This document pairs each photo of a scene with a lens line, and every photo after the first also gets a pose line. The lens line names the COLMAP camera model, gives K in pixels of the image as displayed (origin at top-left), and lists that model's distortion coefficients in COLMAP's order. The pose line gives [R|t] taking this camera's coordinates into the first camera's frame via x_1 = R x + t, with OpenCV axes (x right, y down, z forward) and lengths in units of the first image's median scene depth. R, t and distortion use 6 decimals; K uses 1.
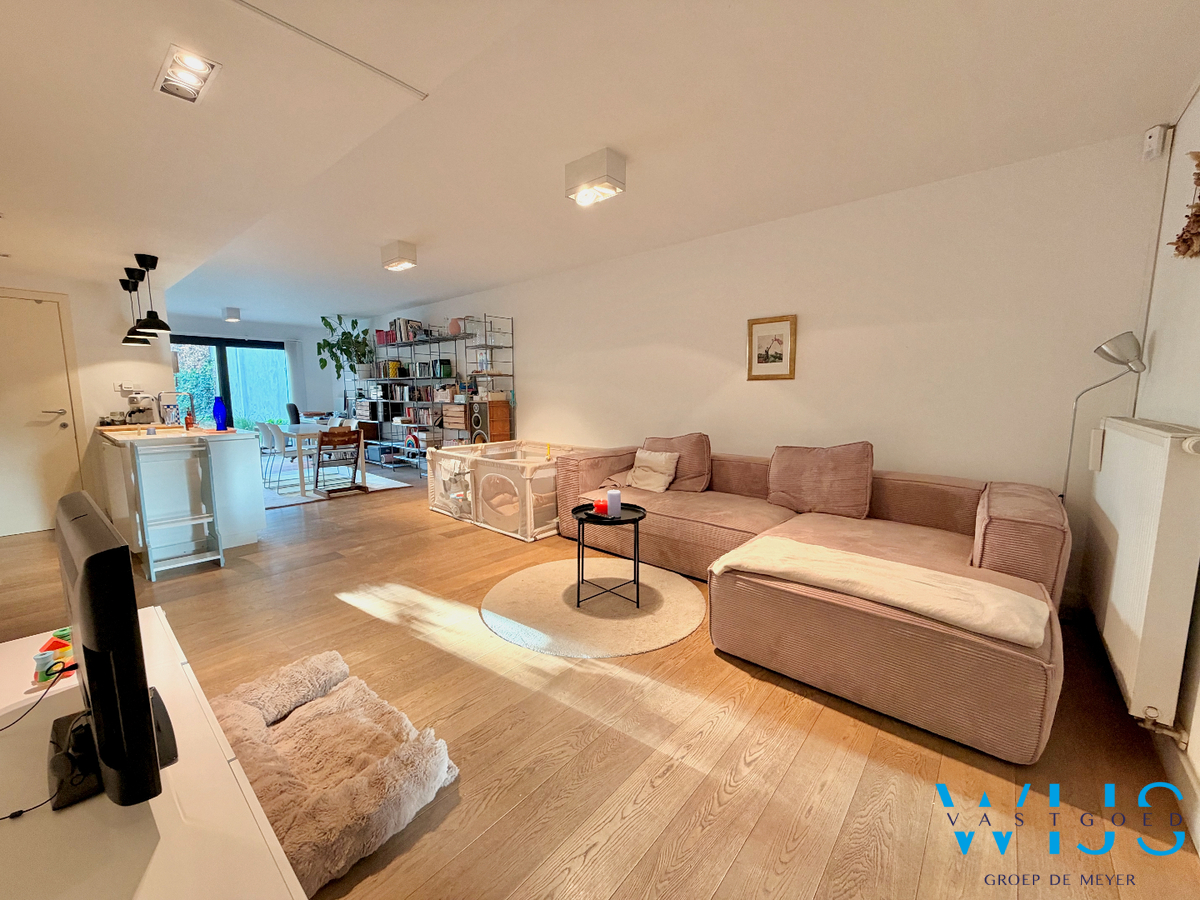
lens RADIAL K [[476.6, 0, 599.2], [0, 476.6, 451.7], [0, 0, 1]] dist [0.000541, 0.000037]
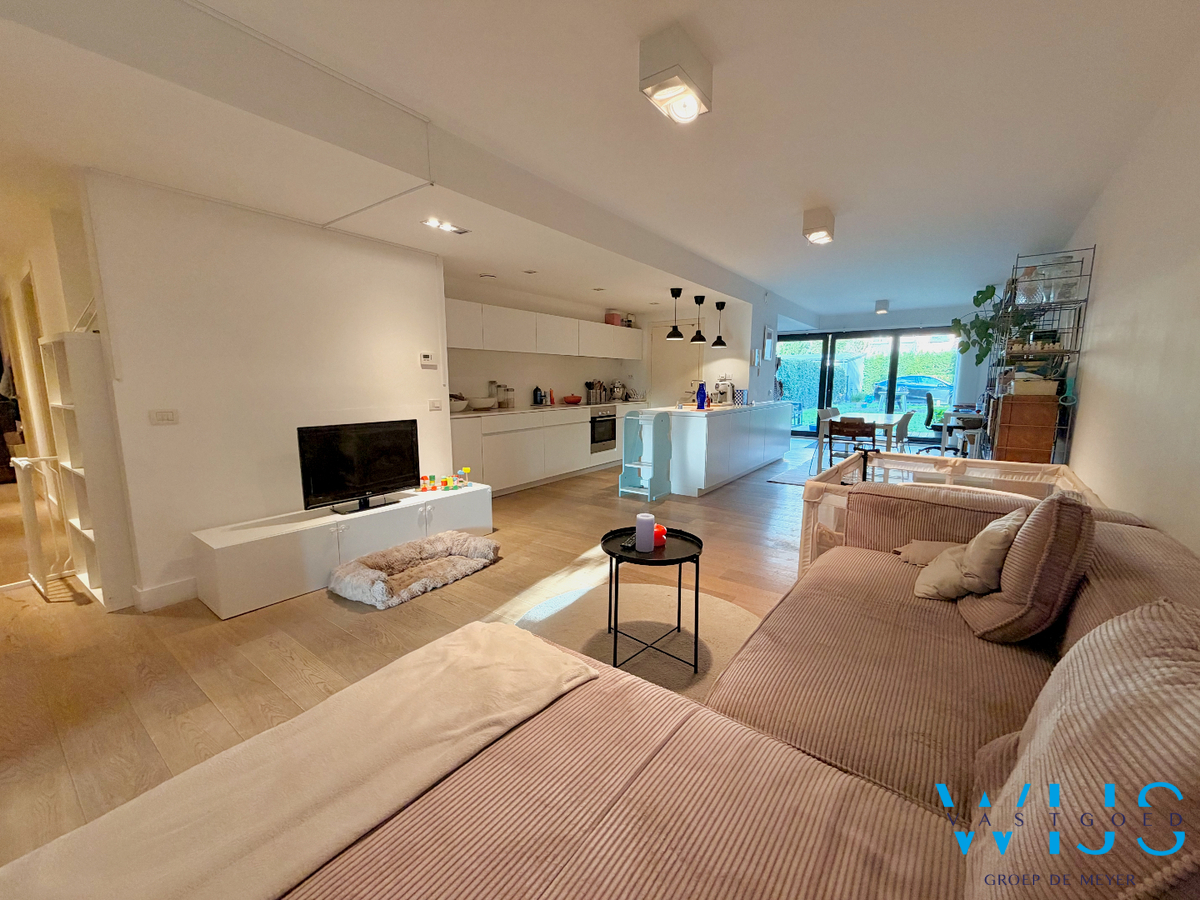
lens RADIAL K [[476.6, 0, 597.7], [0, 476.6, 451.3], [0, 0, 1]] dist [0.000541, 0.000037]
pose [[0.058351, 0.147437, -0.987349, 0.293105], [-0.124188, 0.982423, 0.139362, -0.043340], [0.990542, 0.114485, 0.075635, 0.346448]]
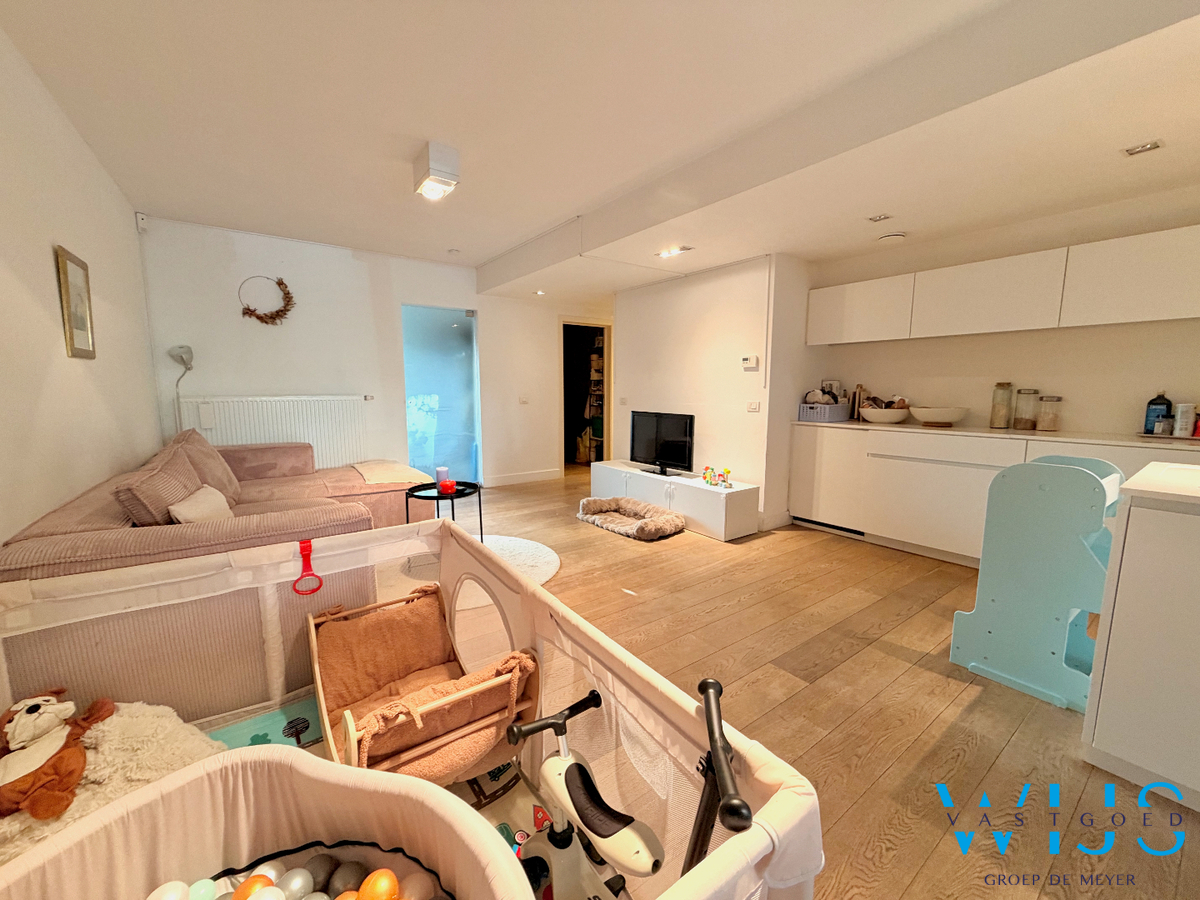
lens RADIAL K [[476.6, 0, 590.9], [0, 476.6, 451.3], [0, 0, 1]] dist [0.000541, 0.000037]
pose [[-0.968607, -0.034359, 0.246210, -0.230189], [0.029474, 0.967545, 0.250974, -0.090893], [-0.246842, 0.250352, -0.936159, 0.781605]]
